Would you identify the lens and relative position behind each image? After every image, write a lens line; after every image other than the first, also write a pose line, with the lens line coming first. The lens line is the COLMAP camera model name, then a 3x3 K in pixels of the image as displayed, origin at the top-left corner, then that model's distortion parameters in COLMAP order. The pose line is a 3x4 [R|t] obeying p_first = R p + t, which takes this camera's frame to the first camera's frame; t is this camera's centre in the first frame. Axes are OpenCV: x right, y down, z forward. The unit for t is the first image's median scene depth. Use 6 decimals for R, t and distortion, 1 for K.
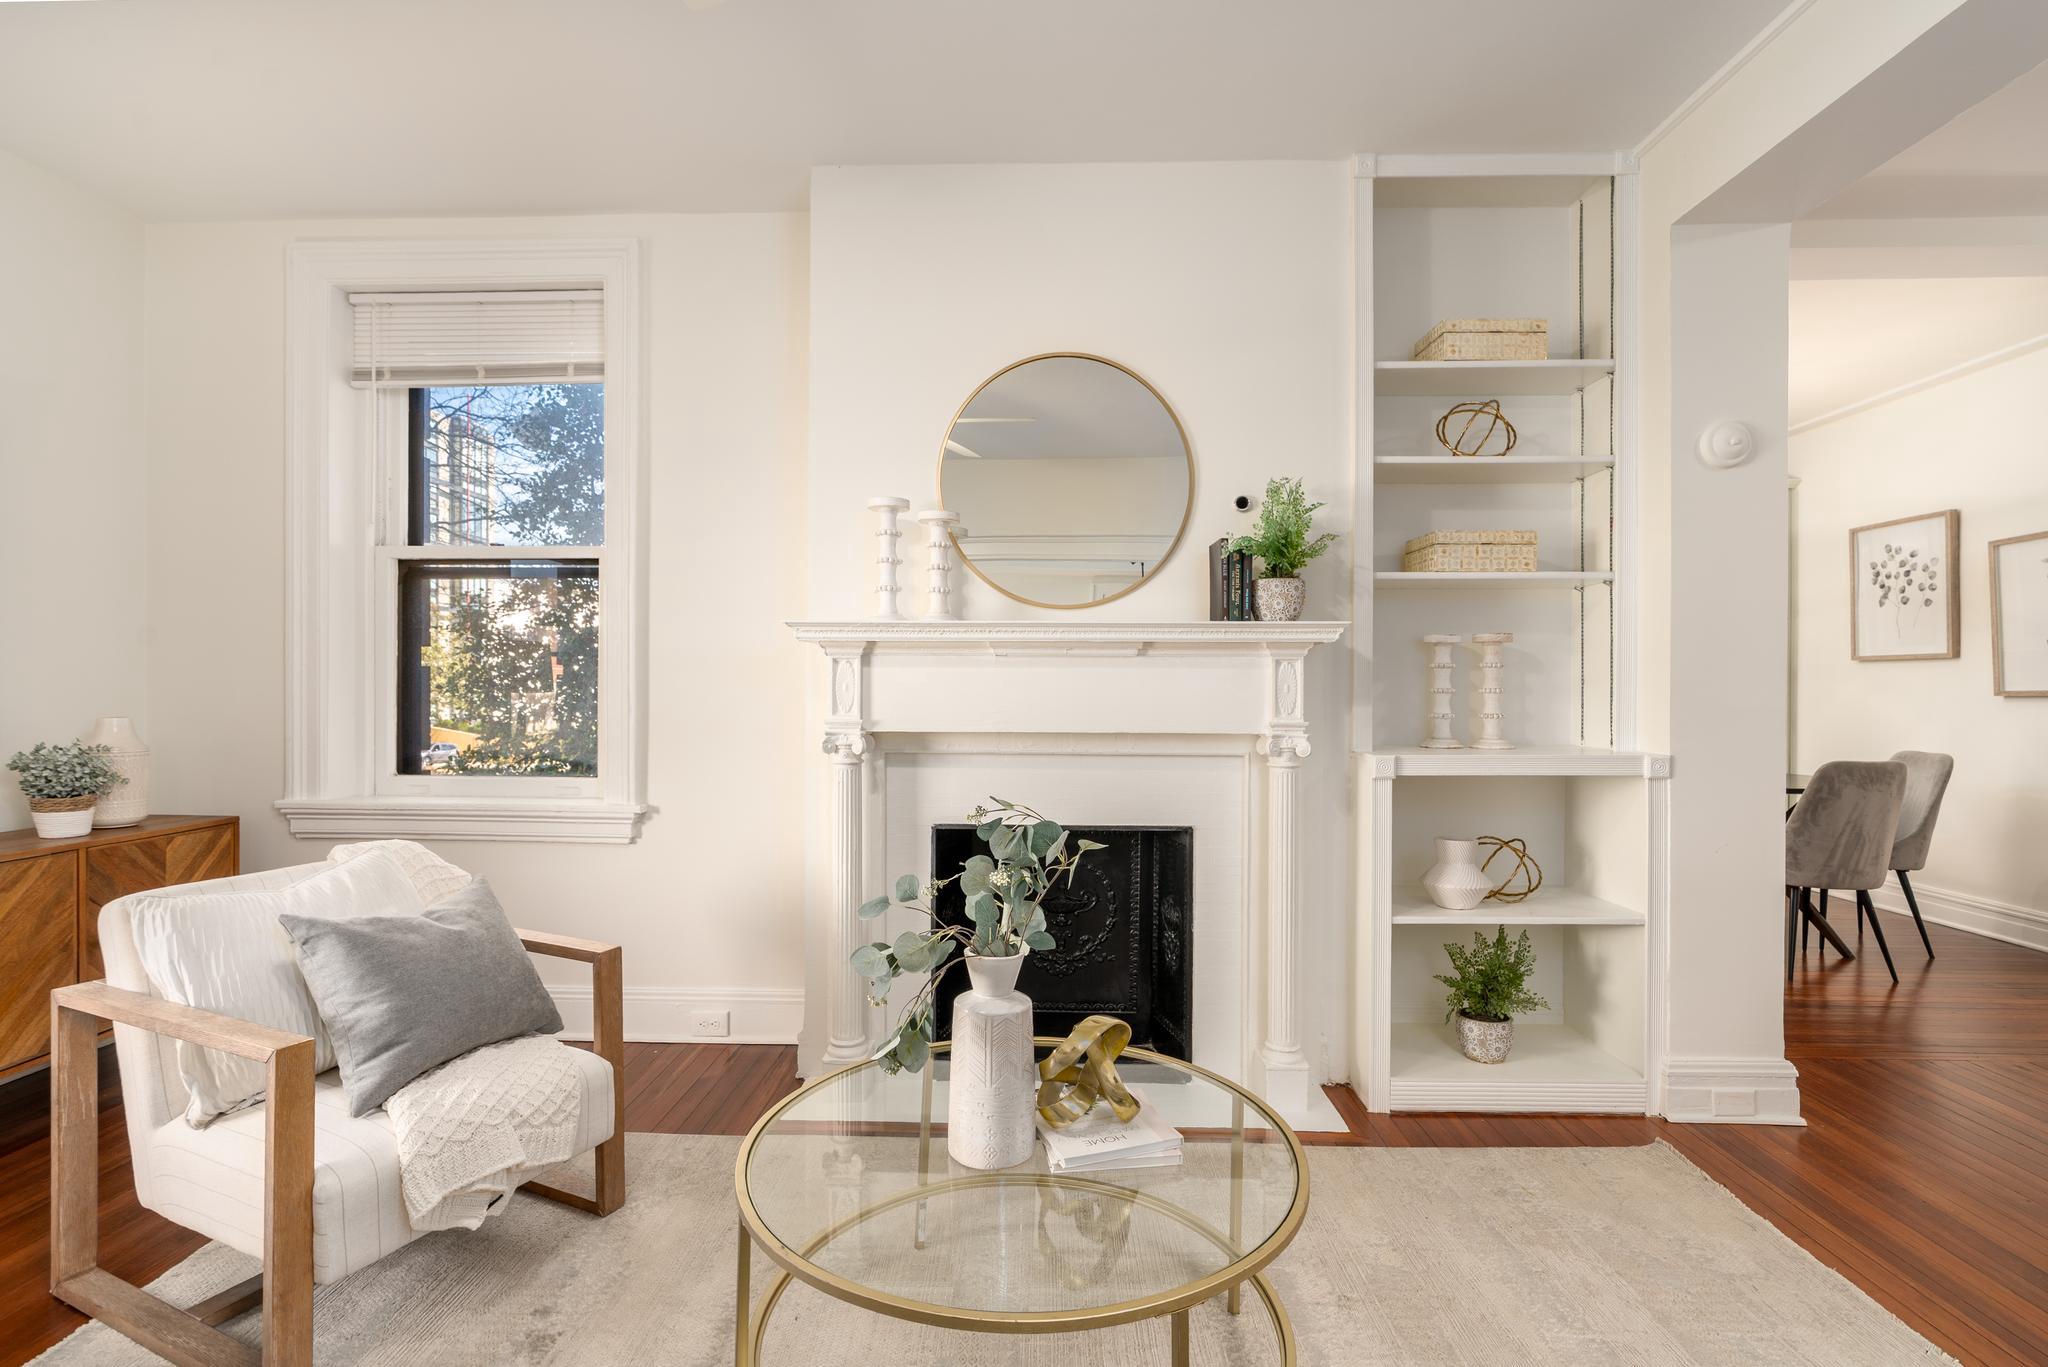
lens RADIAL K [[944.6, 0, 1024.4], [0, 944.6, 691.3], [0, 0, 1]] dist [-0.000507, 0.000039]
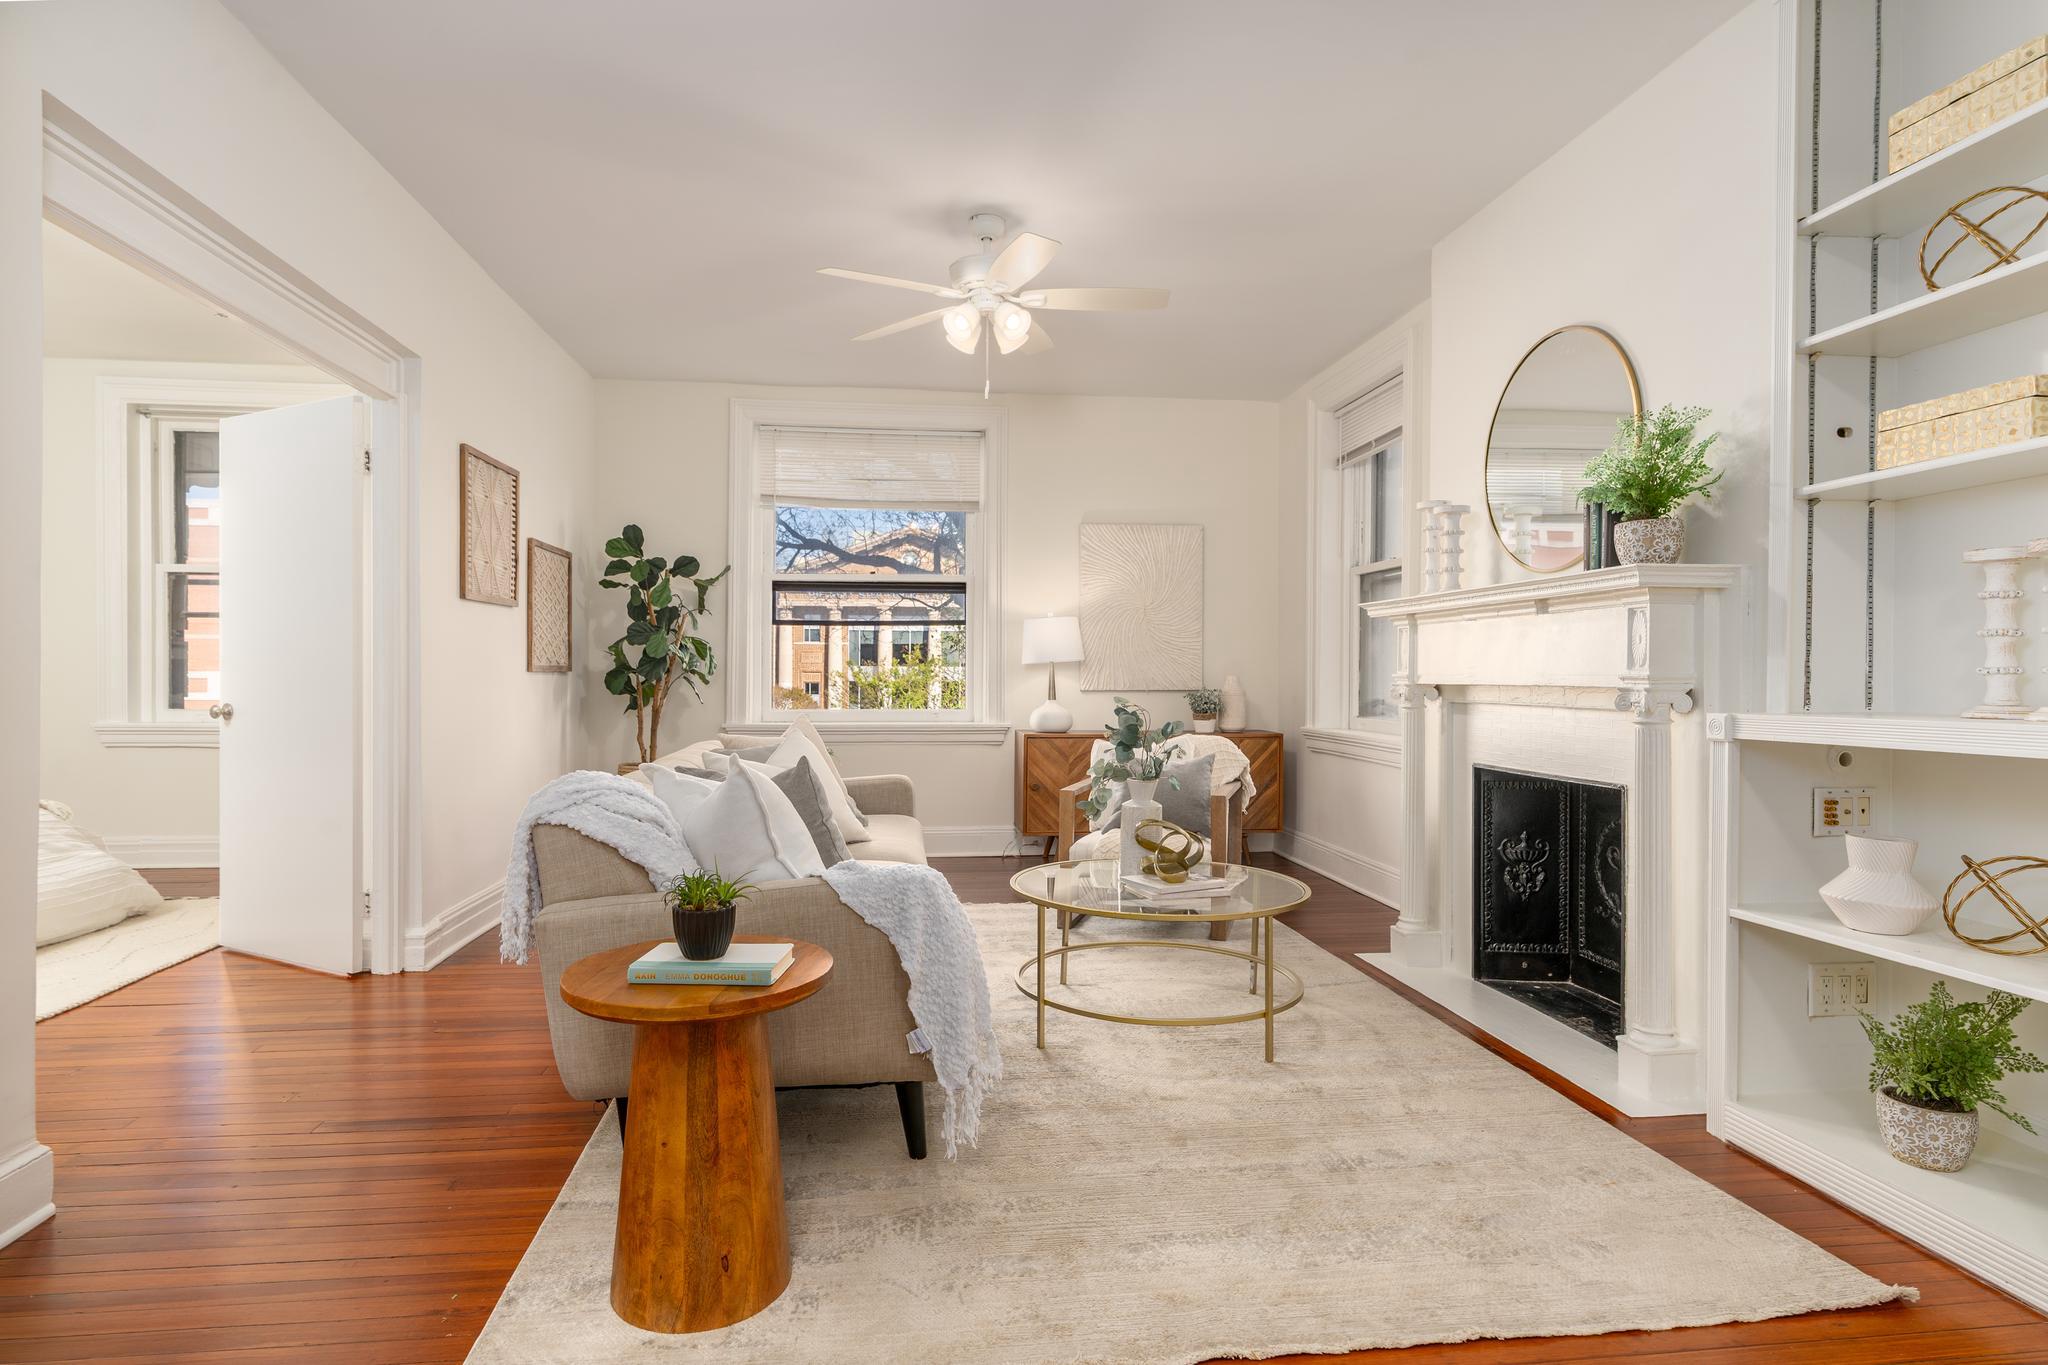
lens RADIAL K [[1040.2, 0, 1022.0], [0, 1040.2, 681.2], [0, 0, 1]] dist [0.025772, 0.000333]
pose [[0.178893, 0.004199, -0.983860, 1.085102], [-0.002378, 0.999990, 0.003836, 0.033365], [0.983866, 0.001654, 0.178901, 0.200060]]
